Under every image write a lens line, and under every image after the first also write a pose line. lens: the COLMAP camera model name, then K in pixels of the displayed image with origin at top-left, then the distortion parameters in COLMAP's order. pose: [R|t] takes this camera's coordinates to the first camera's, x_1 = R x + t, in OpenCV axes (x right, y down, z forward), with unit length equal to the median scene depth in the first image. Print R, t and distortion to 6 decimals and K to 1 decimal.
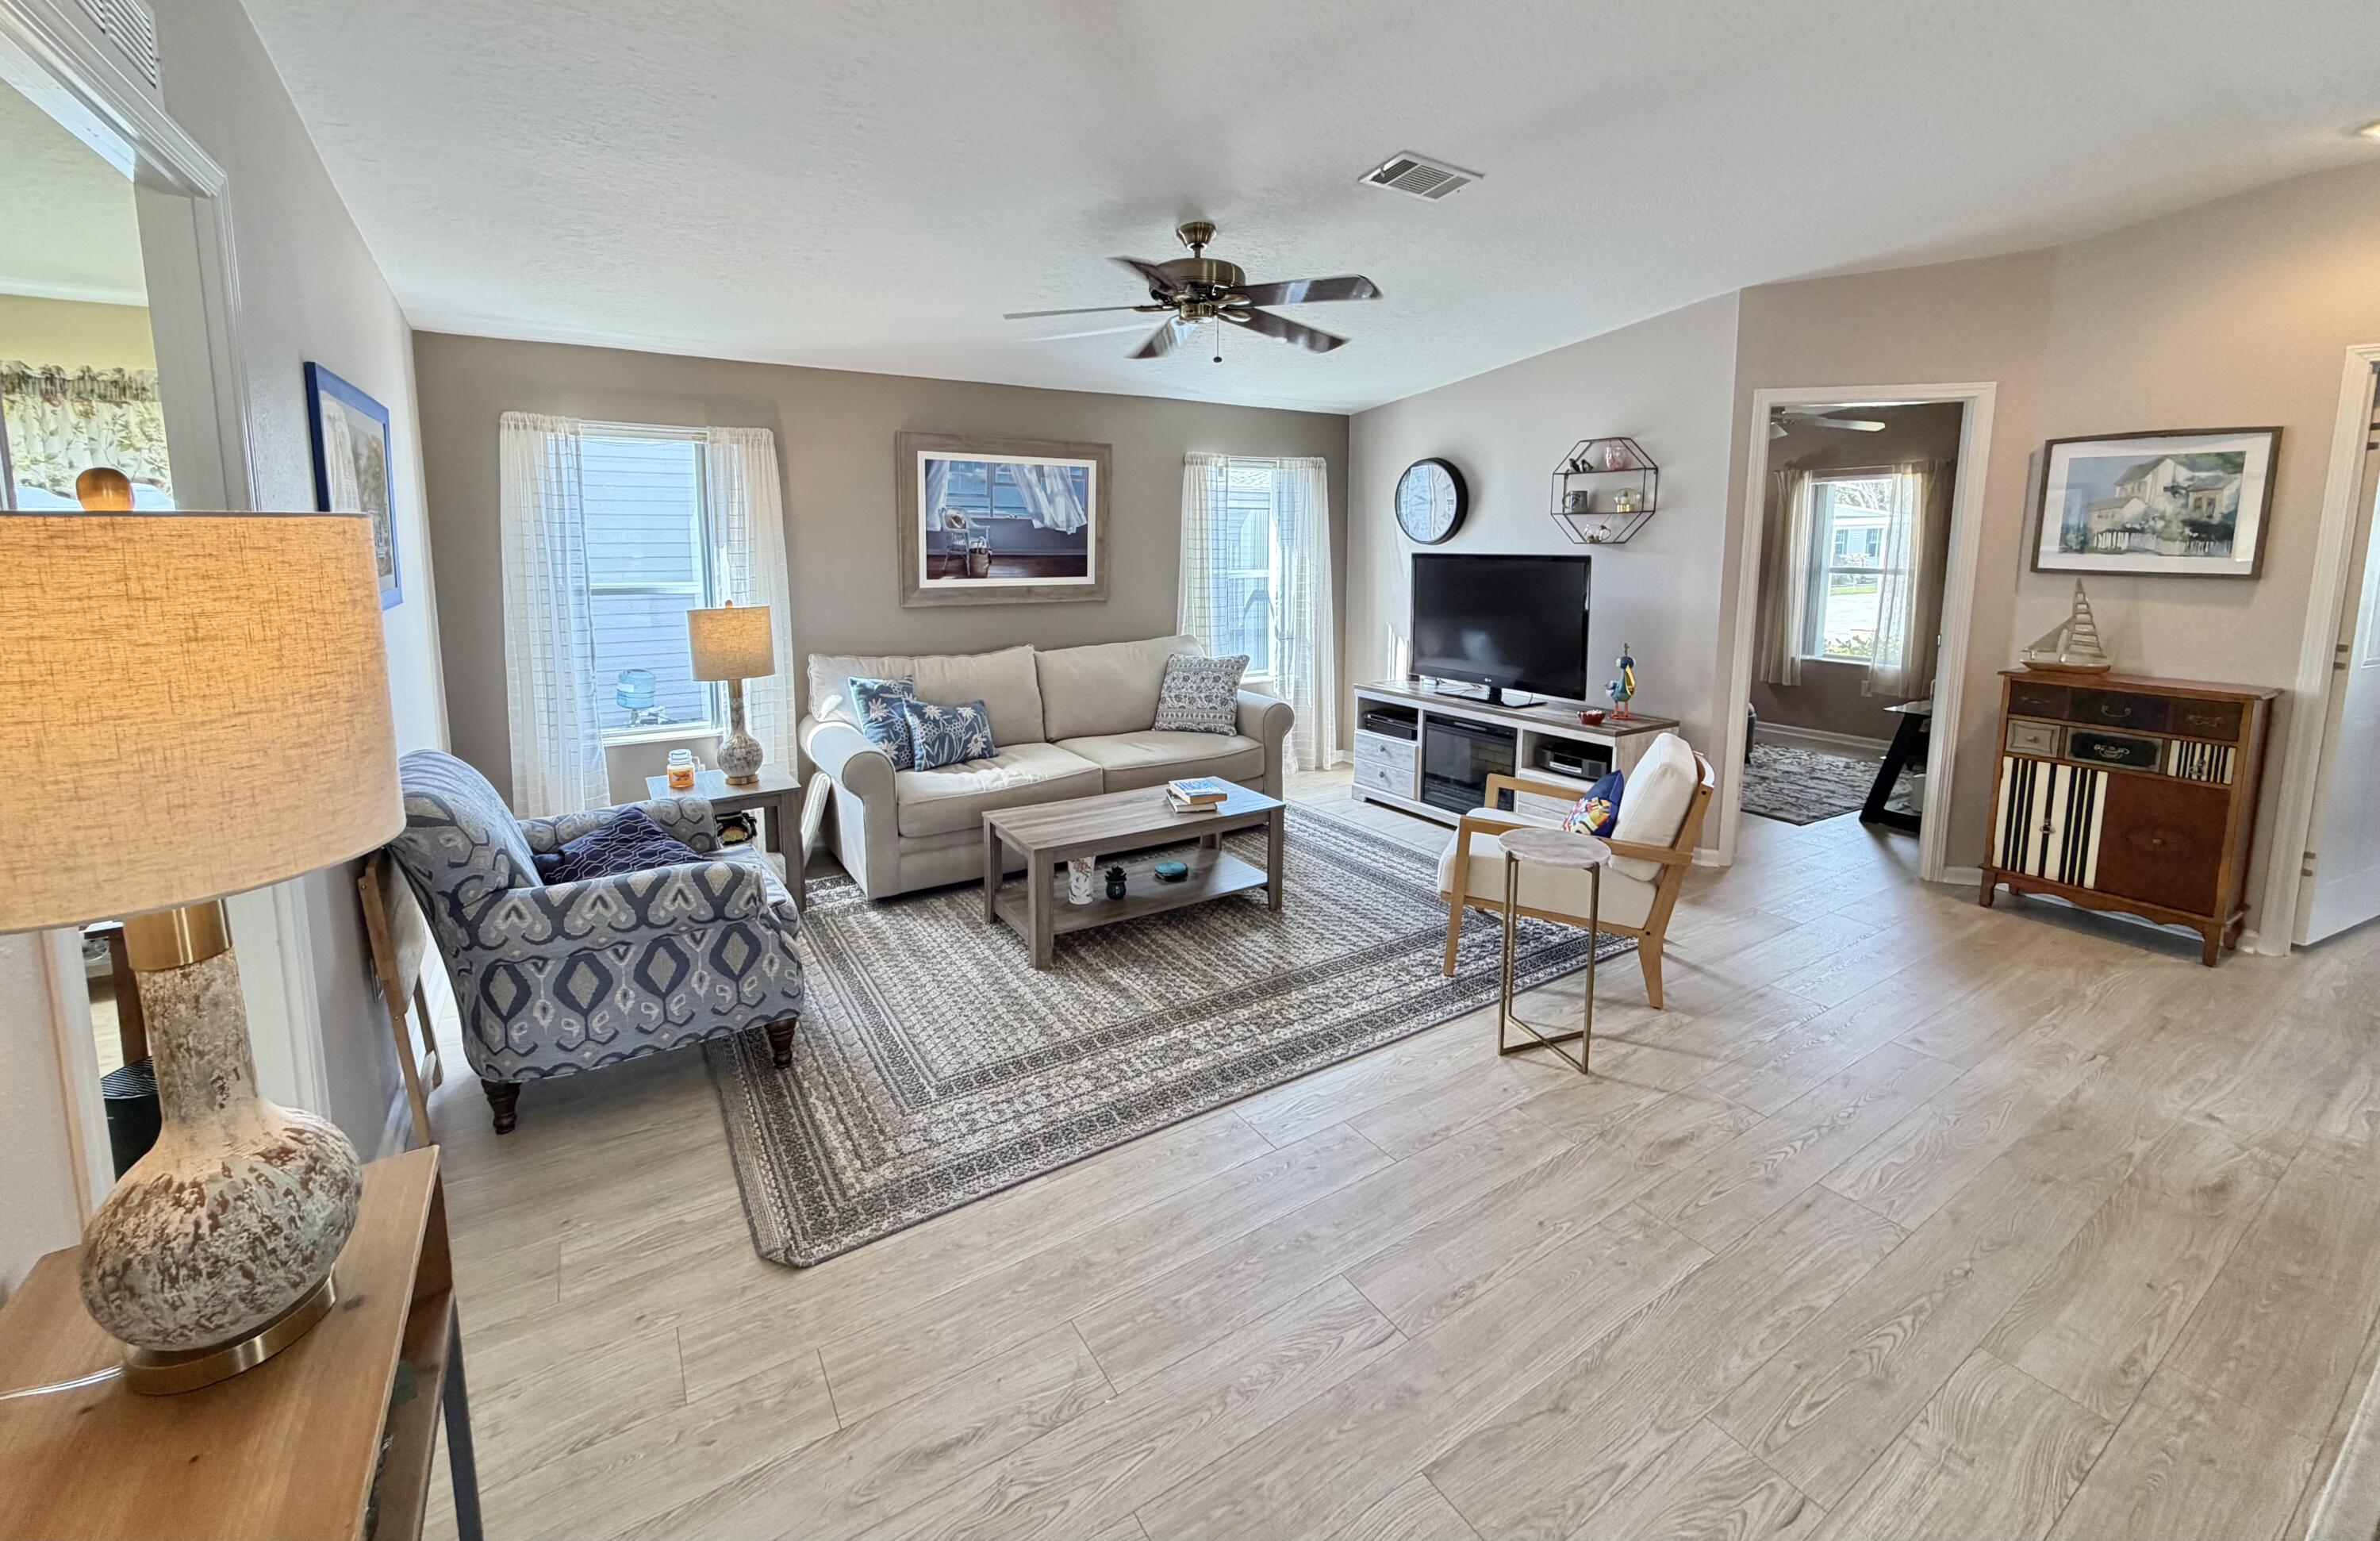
lens RADIAL K [[954.8, 0, 1182.1], [0, 954.8, 648.9], [0, 0, 1]] dist [0.000380, 0.000003]
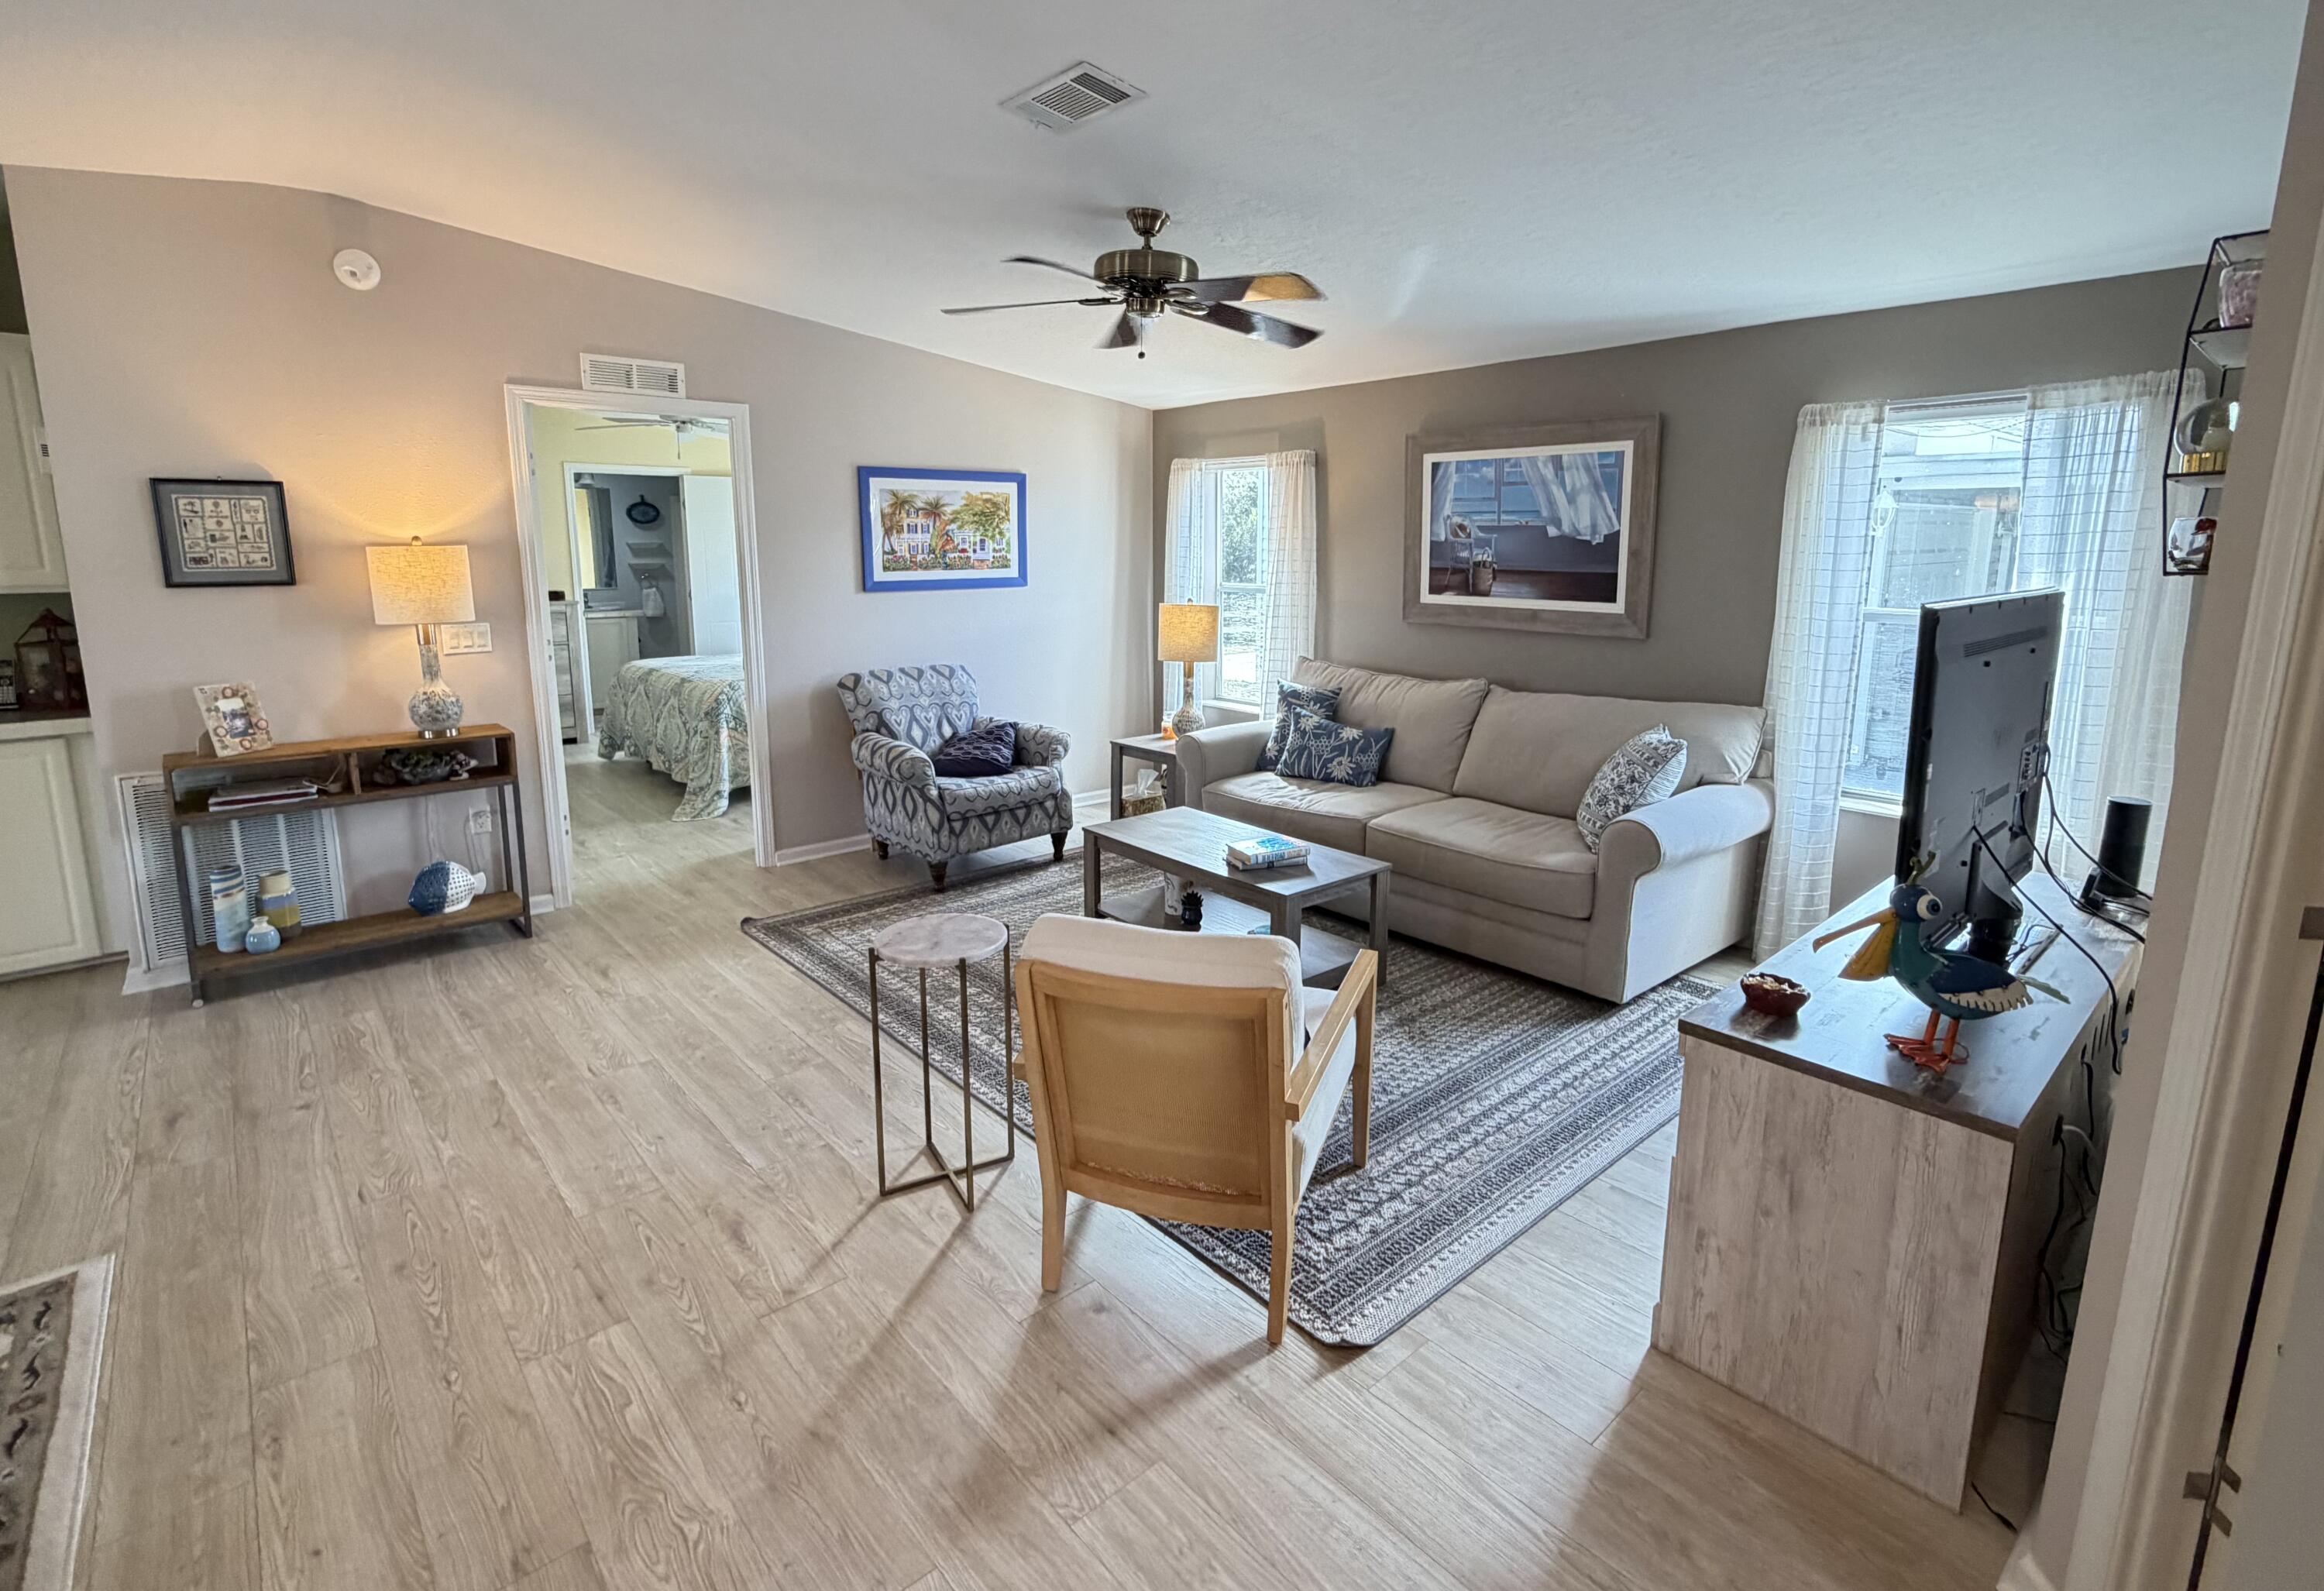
lens RADIAL K [[1084.0, 0, 1153.6], [0, 1084.0, 723.5], [0, 0, 1]] dist [-0.004068, 0.001469]
pose [[0.150665, 0.161074, -0.975374, 0.915124], [-0.113961, 0.982889, 0.144711, -0.088828], [0.981994, 0.089352, 0.166443, 0.720356]]
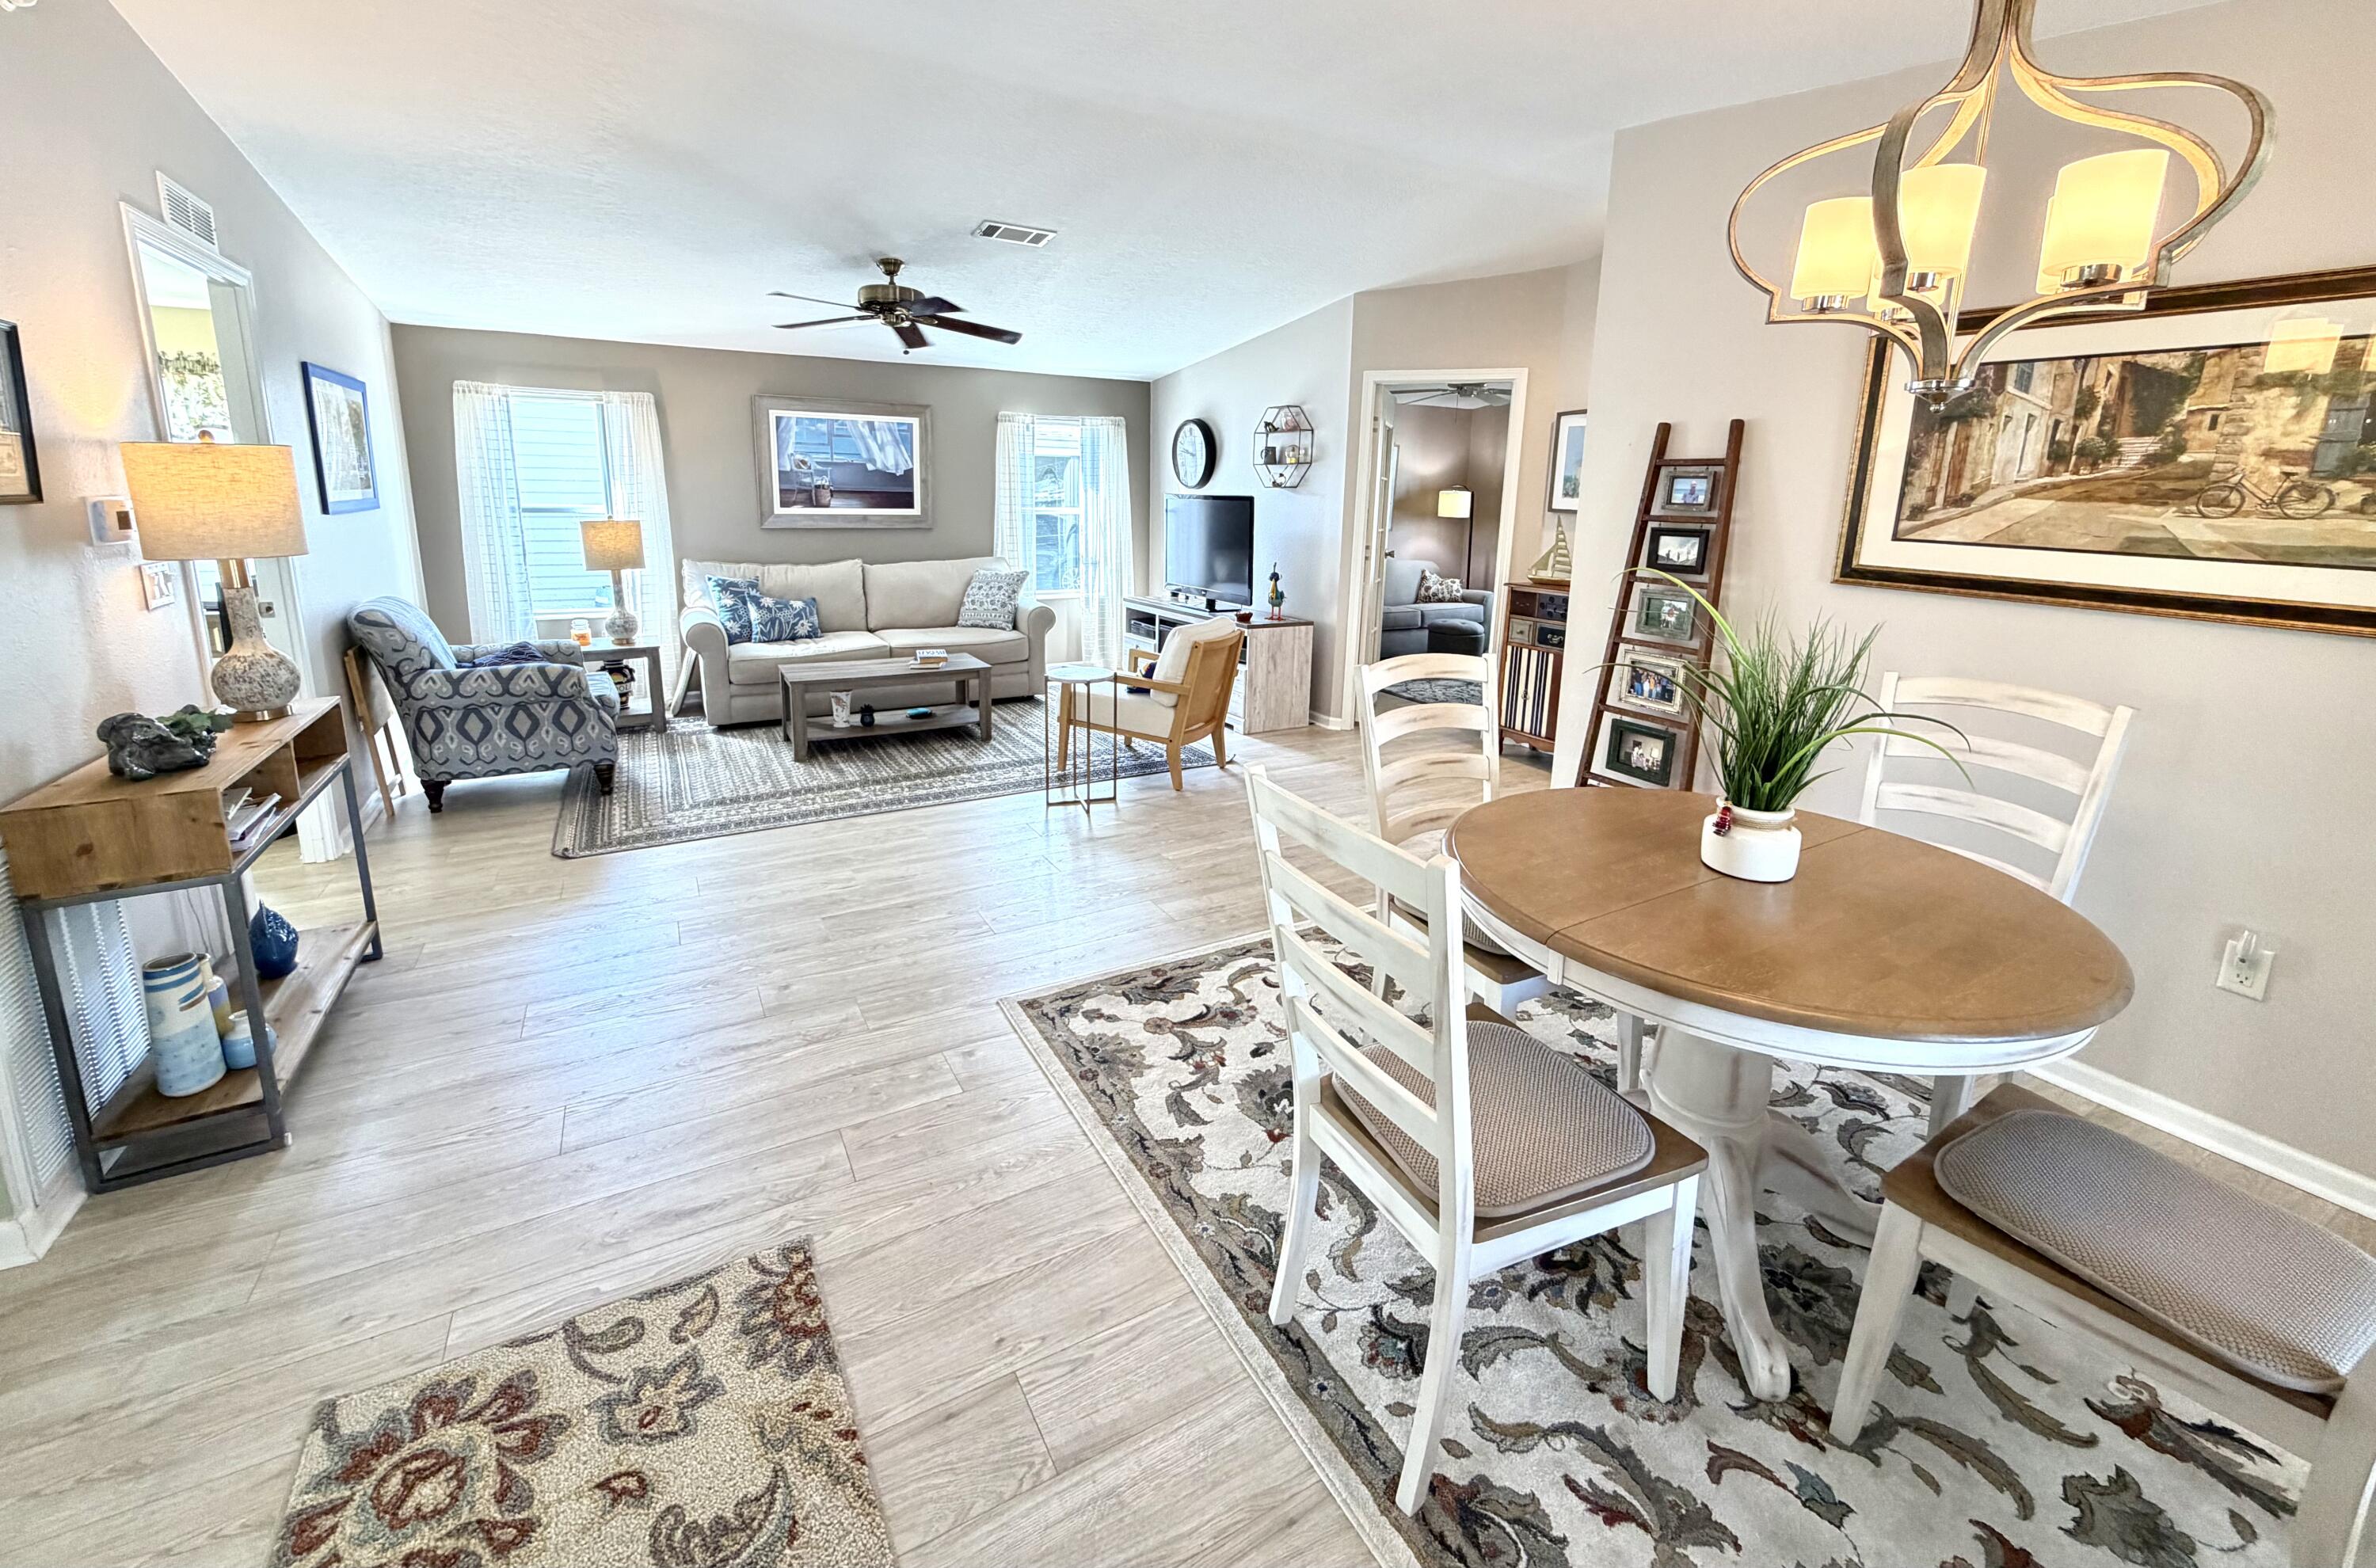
lens RADIAL K [[960.6, 0, 1175.4], [0, 960.6, 673.5], [0, 0, 1]] dist [0.000102, -0.000016]
pose [[0.998467, 0.024676, -0.049540, 0.445351], [-0.021082, 0.997196, 0.071807, 0.063347], [0.051173, -0.070652, 0.996188, -0.407070]]
